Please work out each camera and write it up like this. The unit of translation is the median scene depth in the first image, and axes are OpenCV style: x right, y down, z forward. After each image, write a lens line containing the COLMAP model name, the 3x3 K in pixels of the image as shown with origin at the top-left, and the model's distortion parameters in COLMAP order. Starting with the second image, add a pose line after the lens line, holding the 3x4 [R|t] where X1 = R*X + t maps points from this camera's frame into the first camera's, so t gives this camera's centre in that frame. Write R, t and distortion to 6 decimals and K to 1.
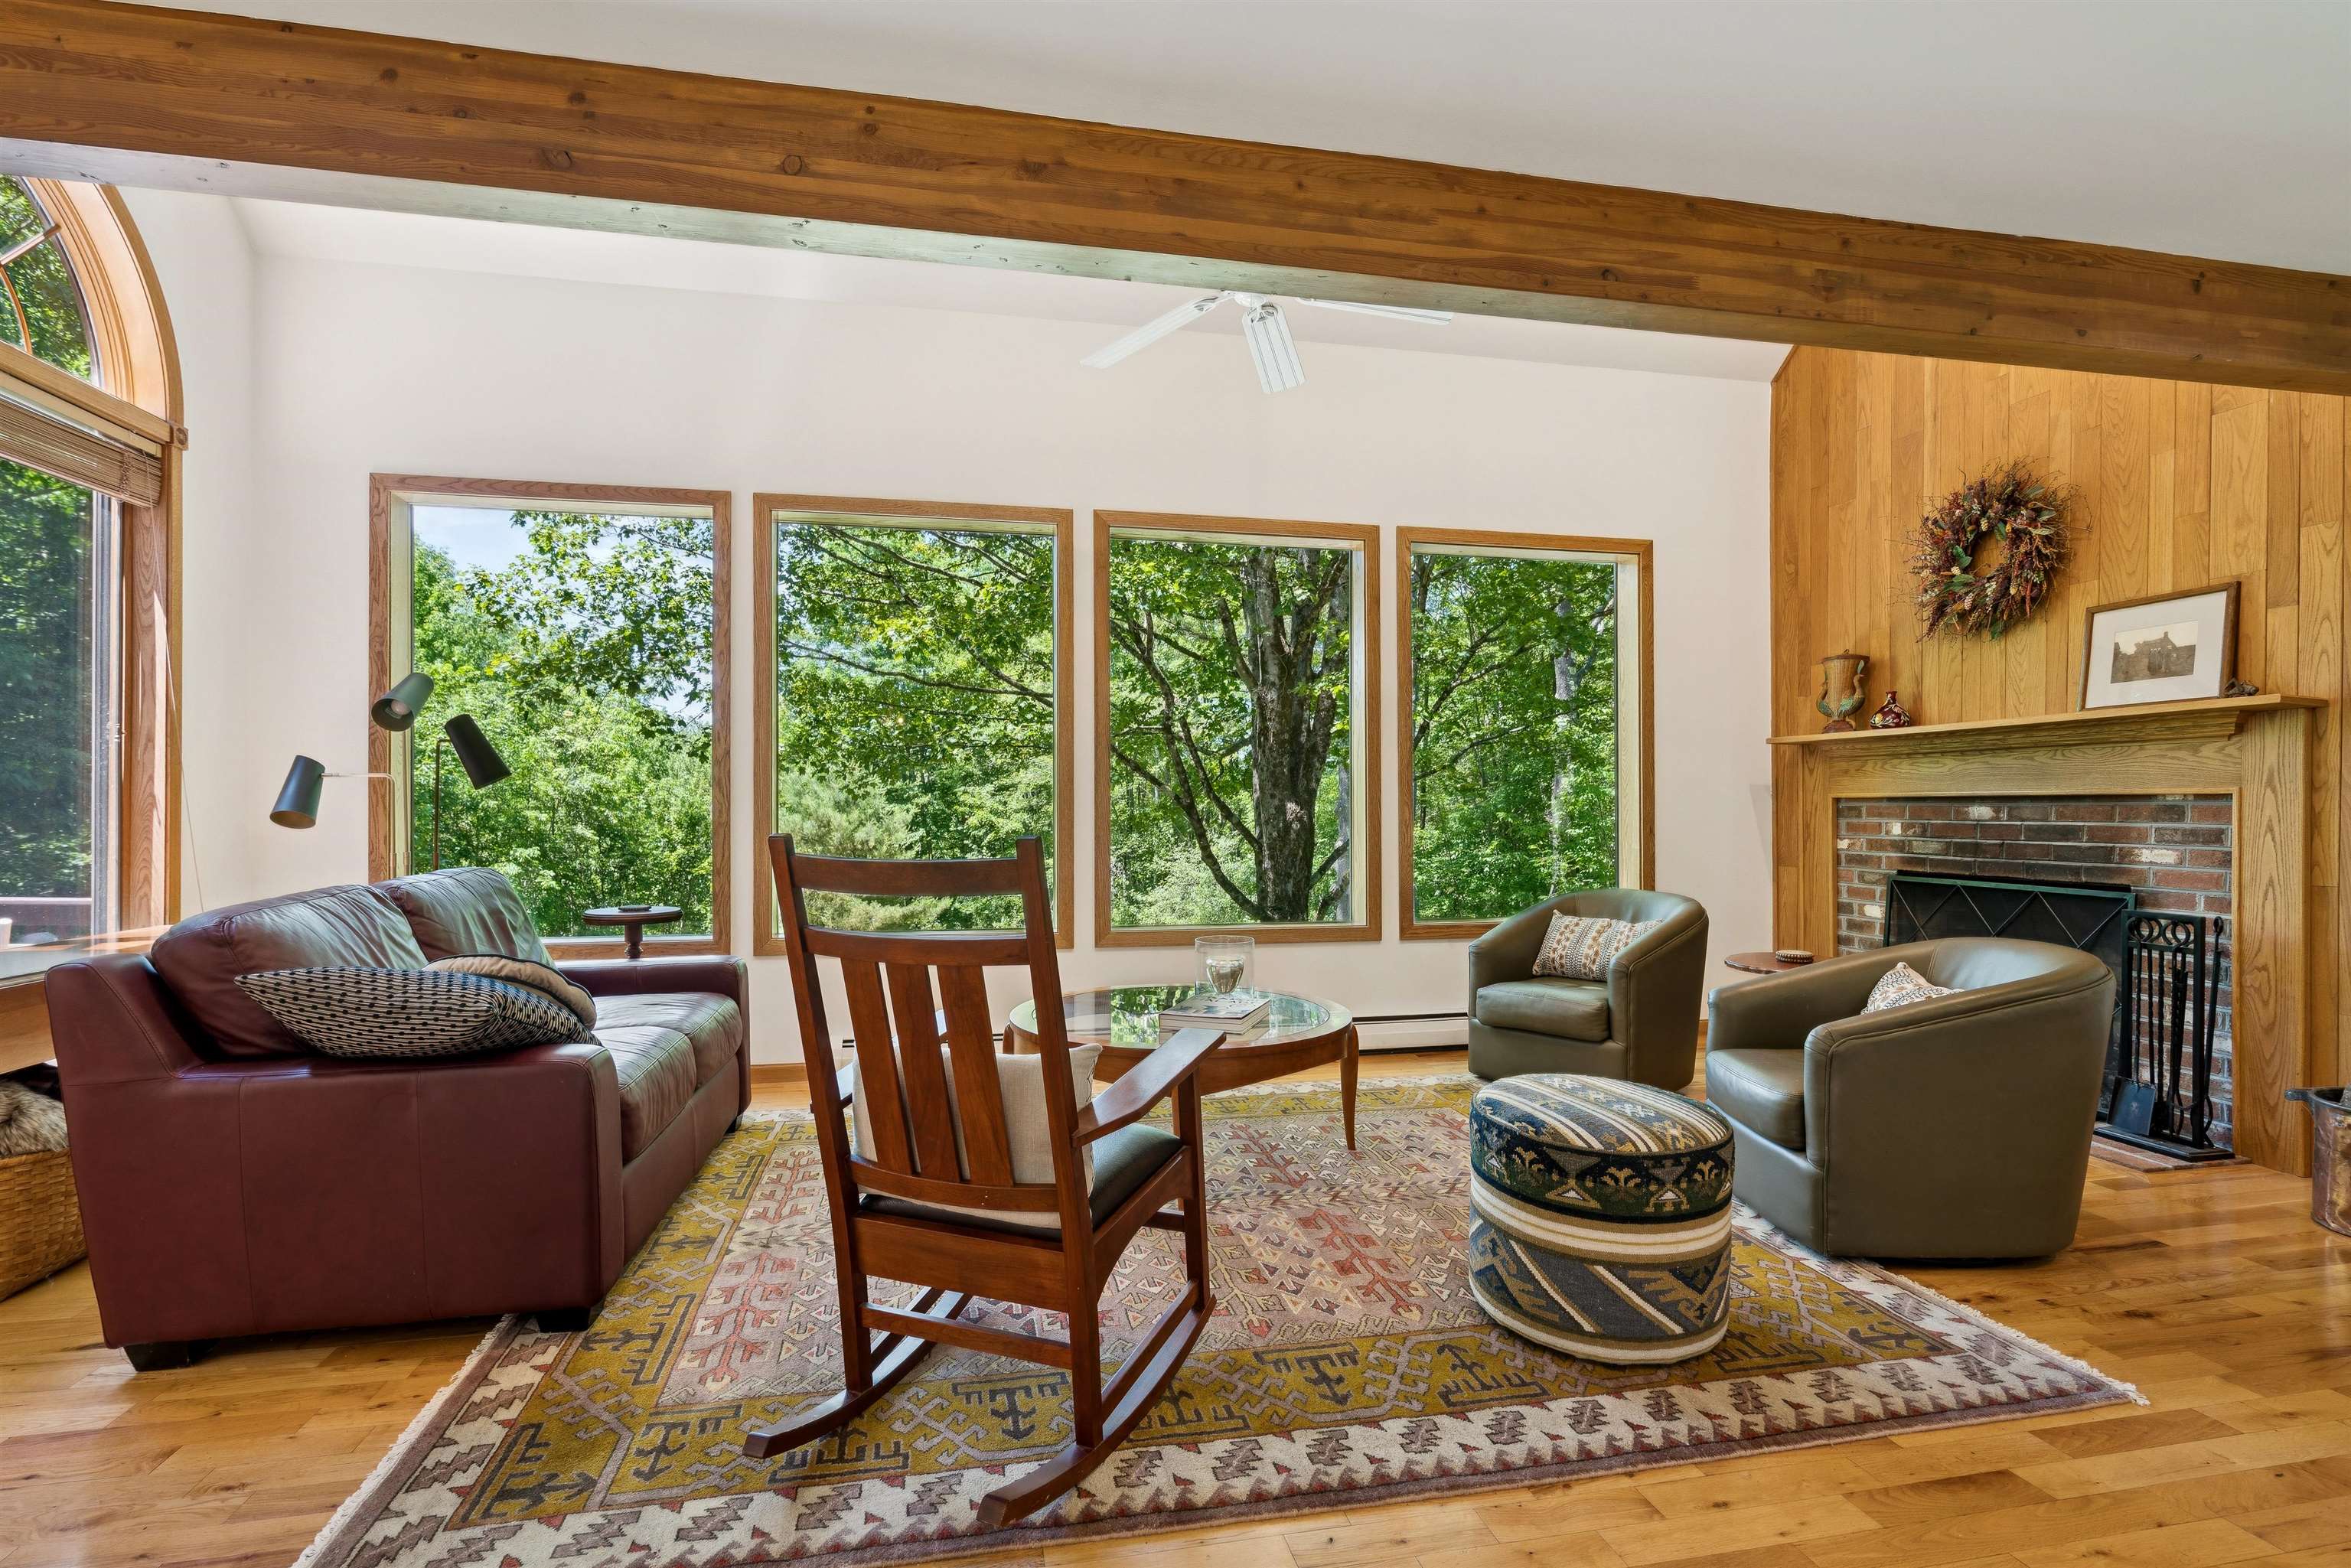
lens RADIAL K [[1084.8, 0, 1166.1], [0, 1084.8, 815.7], [0, 0, 1]] dist [0.001549, 0.000326]
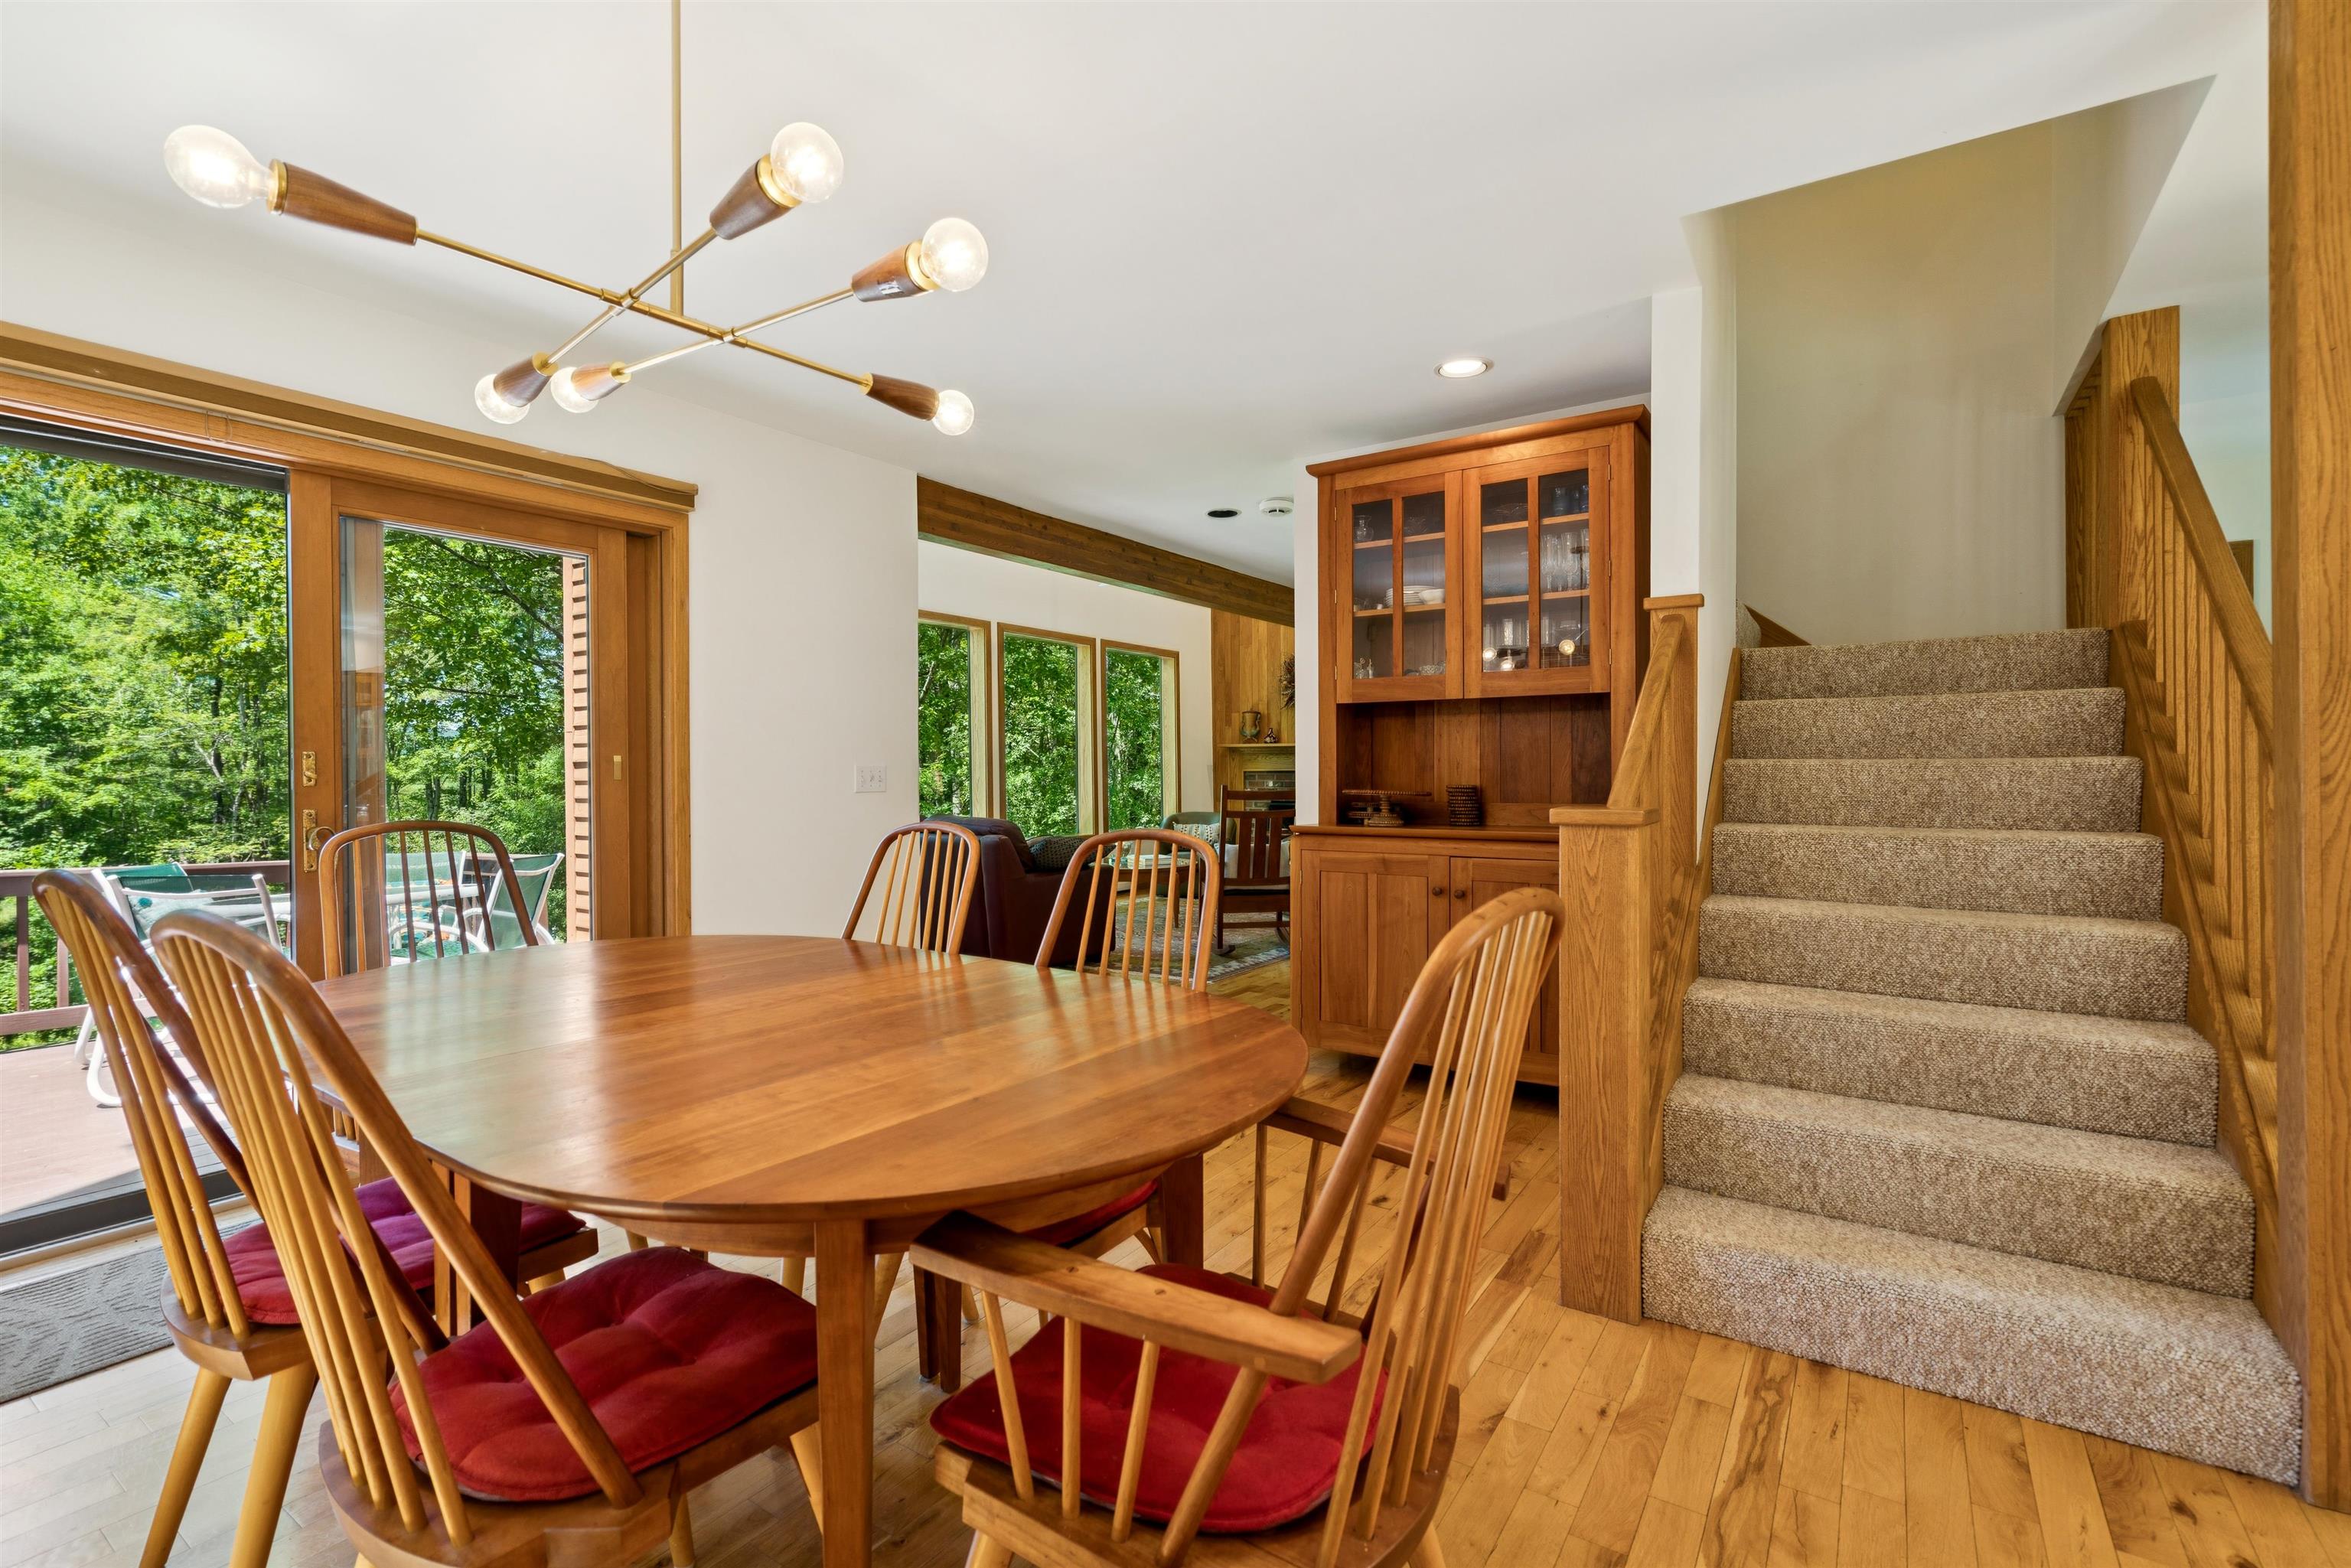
lens RADIAL K [[1044.5, 0, 1171.5], [0, 1044.5, 777.9], [0, 0, 1]] dist [-0.000537, -0.000212]
pose [[0.717369, -0.005969, 0.696668, -1.329718], [0.008714, 0.999962, -0.000406, -0.004037], [-0.696639, 0.006362, 0.717394, -0.627191]]
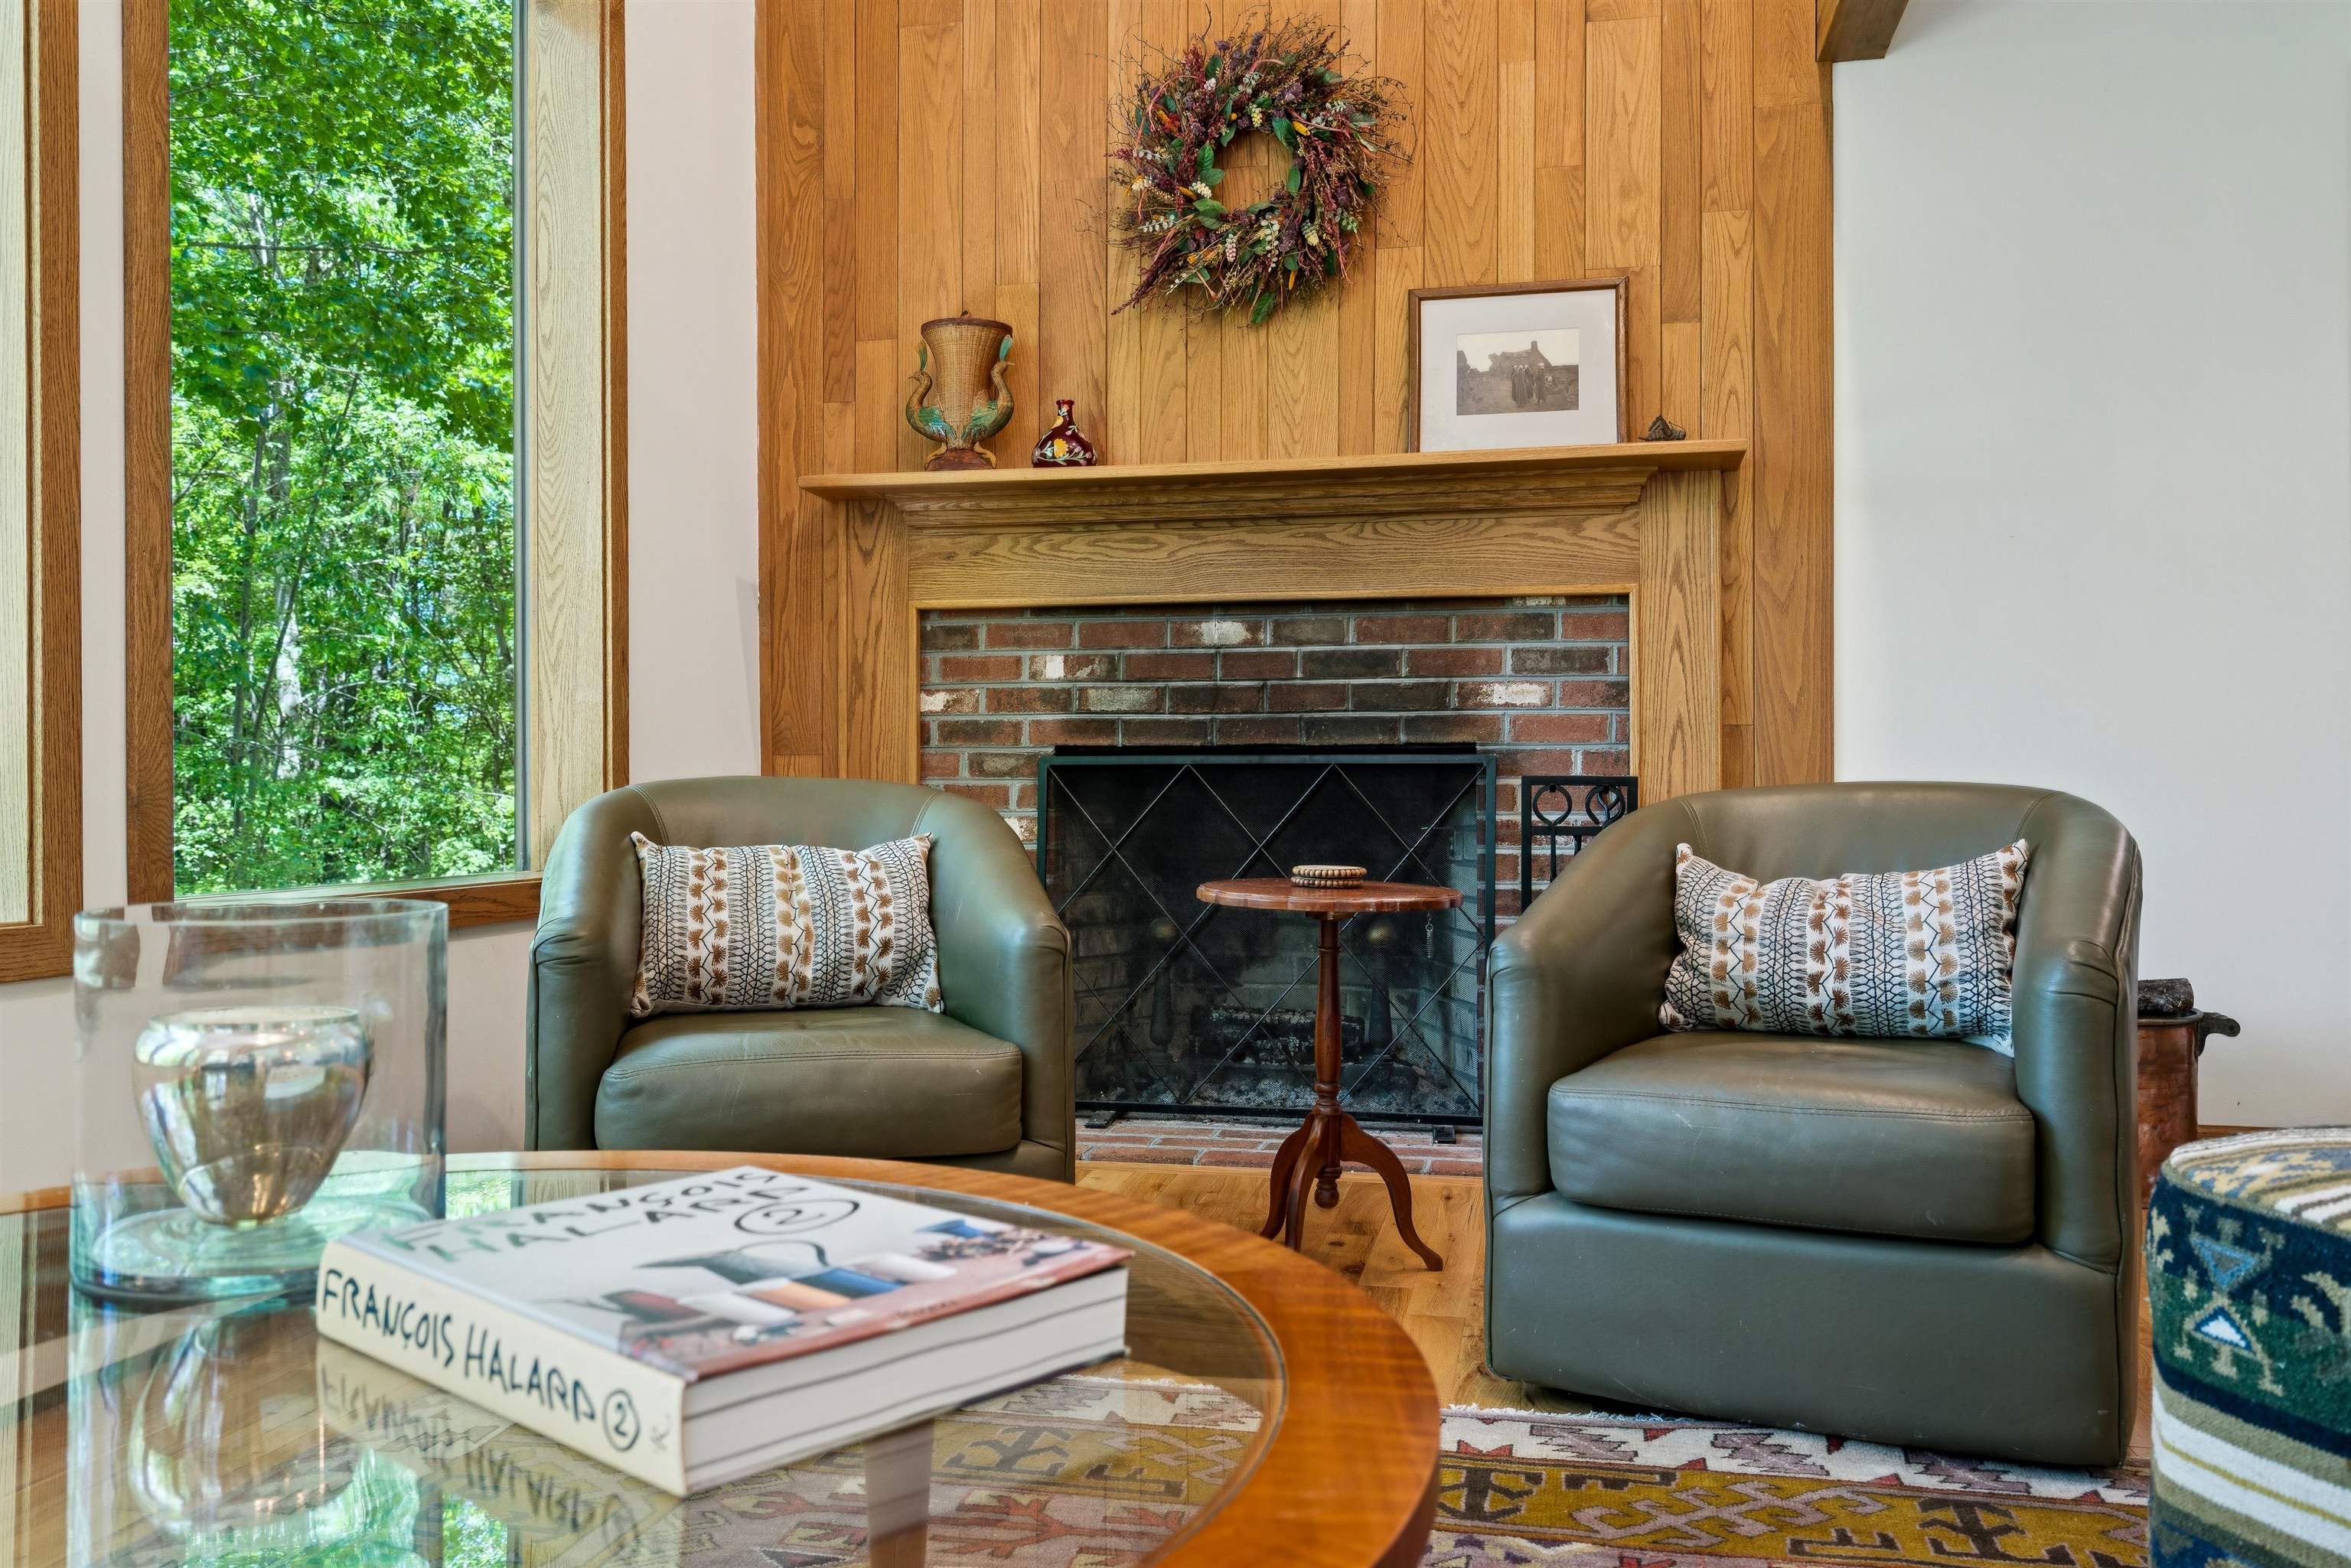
lens RADIAL K [[1867.5, 0, 1164.8], [0, 1867.5, 773.0], [0, 0, 1]] dist [0.001343, 0.003689]
pose [[0.402694, 0.011172, 0.915267, -0.154219], [0.007188, 0.999856, -0.015367, 0.091507], [-0.915307, 0.012767, 0.402556, 0.696865]]
